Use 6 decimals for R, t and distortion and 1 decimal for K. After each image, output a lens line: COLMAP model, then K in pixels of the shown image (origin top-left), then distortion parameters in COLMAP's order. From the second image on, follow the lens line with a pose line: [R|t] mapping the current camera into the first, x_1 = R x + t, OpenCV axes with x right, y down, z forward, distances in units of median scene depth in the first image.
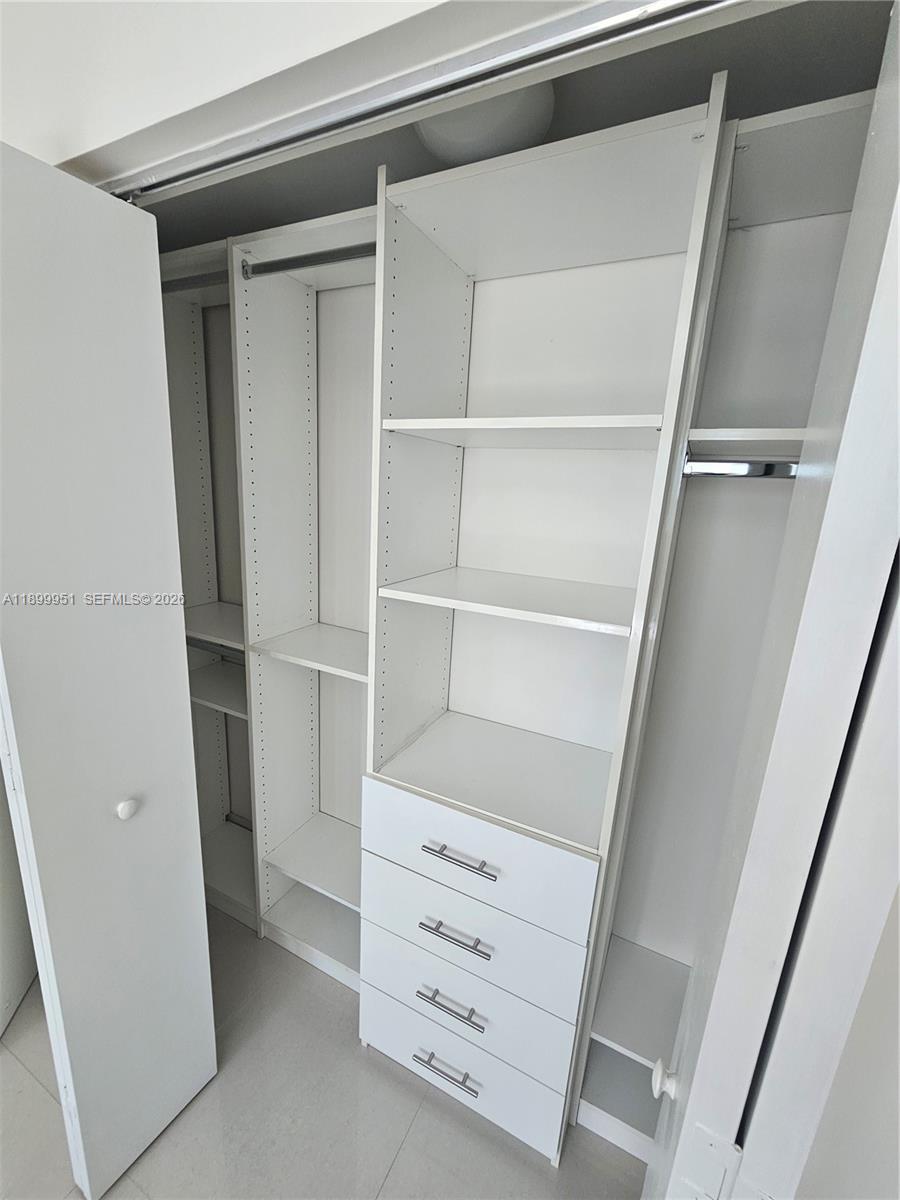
lens RADIAL K [[492.9, 0, 443.2], [0, 492.9, 604.5], [0, 0, 1]] dist [-0.000053, -0.001396]
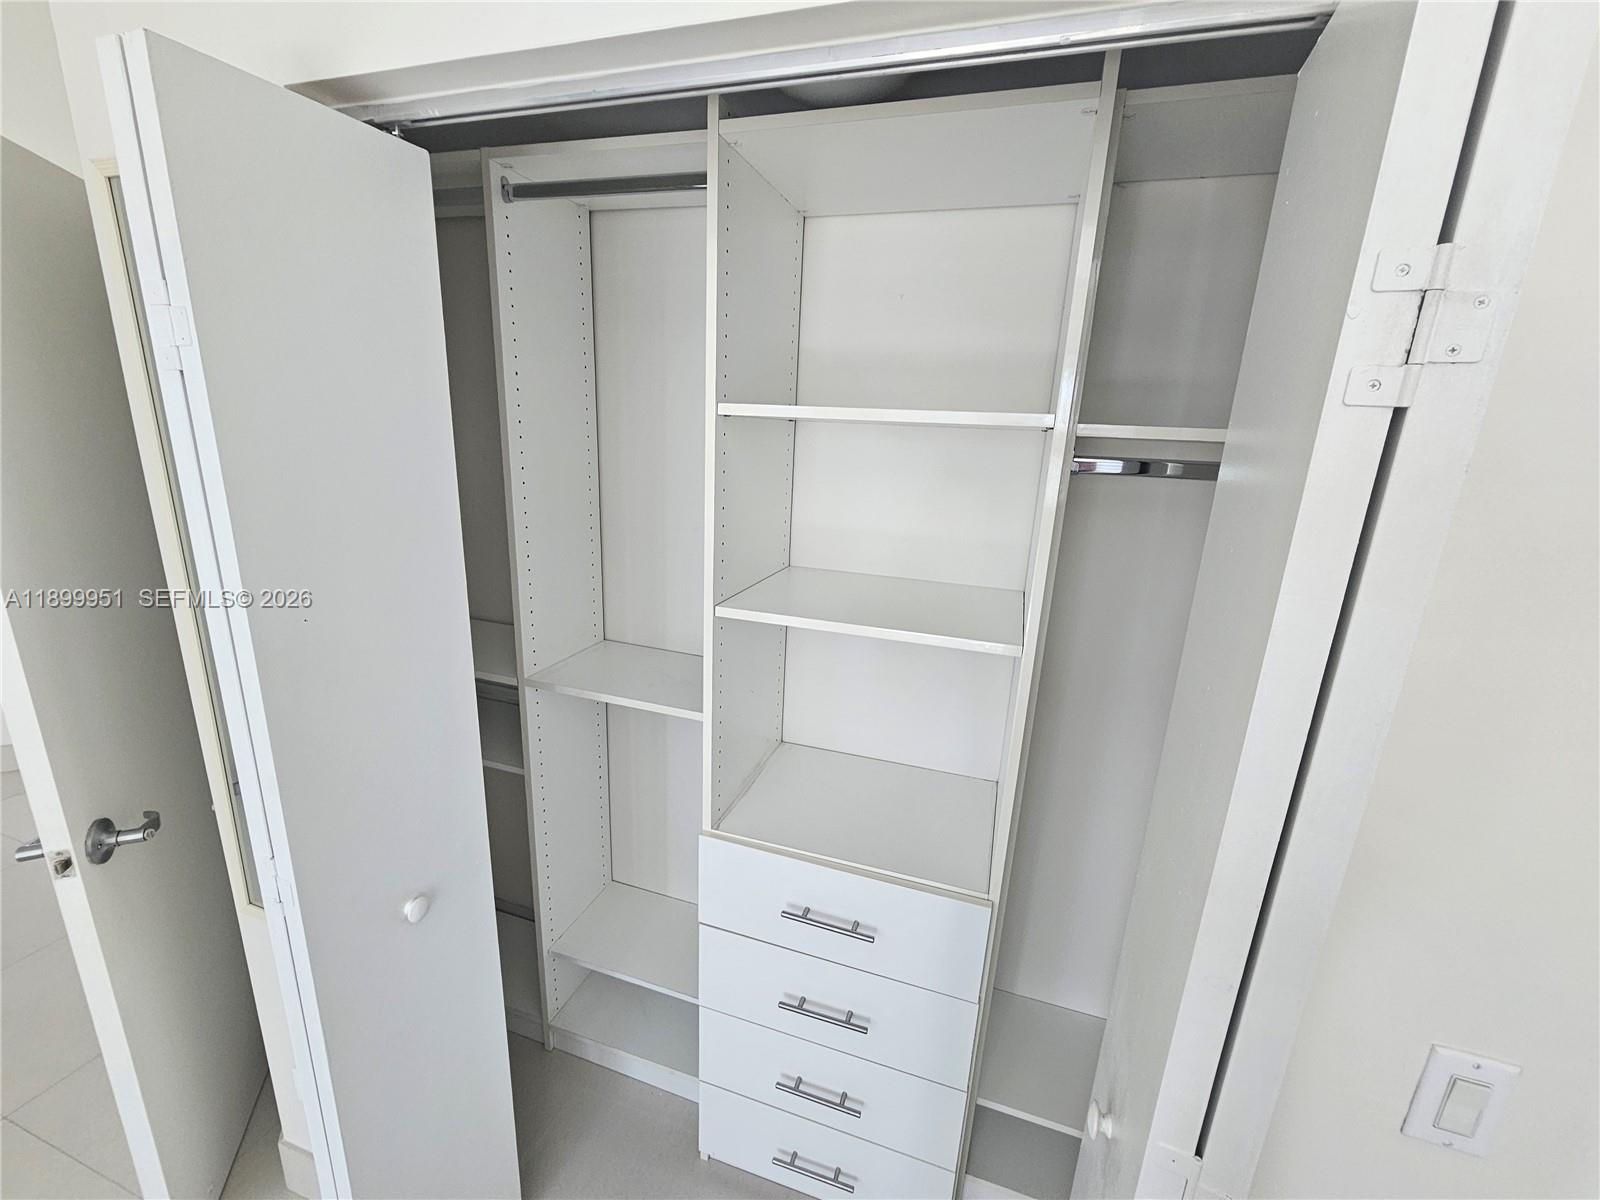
lens RADIAL K [[657.3, 0, 804.8], [0, 657.3, 600.5], [0, 0, 1]] dist [-0.000053, -0.001396]
pose [[0.988516, -0.046167, 0.143893, -0.126499], [0.041859, 0.998584, 0.032830, -0.065855], [-0.145205, -0.026429, 0.989049, -0.086631]]
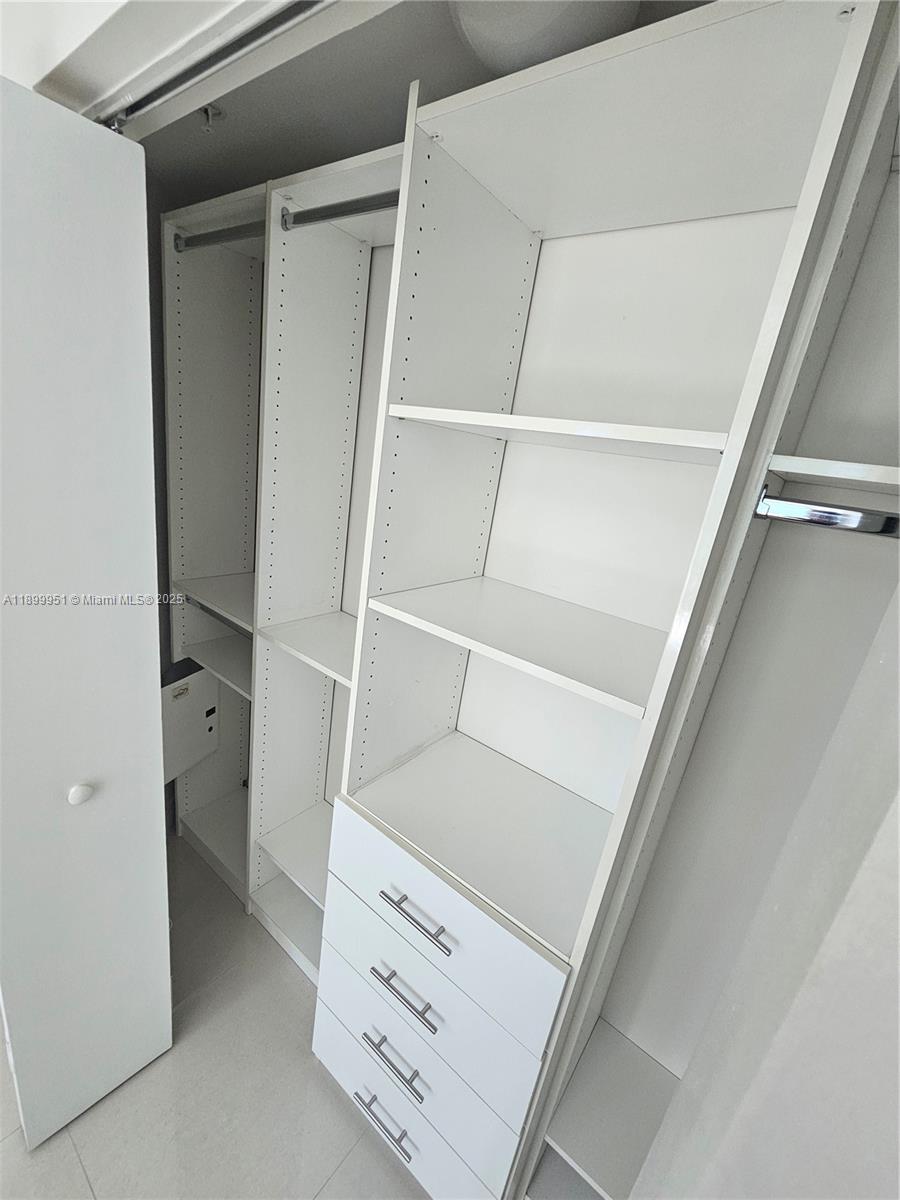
lens RADIAL K [[492.9, 0, 443.1], [0, 492.9, 605.2], [0, 0, 1]] dist [-0.000053, -0.001396]
pose [[0.977866, 0.140824, -0.154746, 0.120570], [-0.132797, 0.989259, 0.061090, -0.082912], [0.161687, -0.039188, 0.986064, 0.143937]]
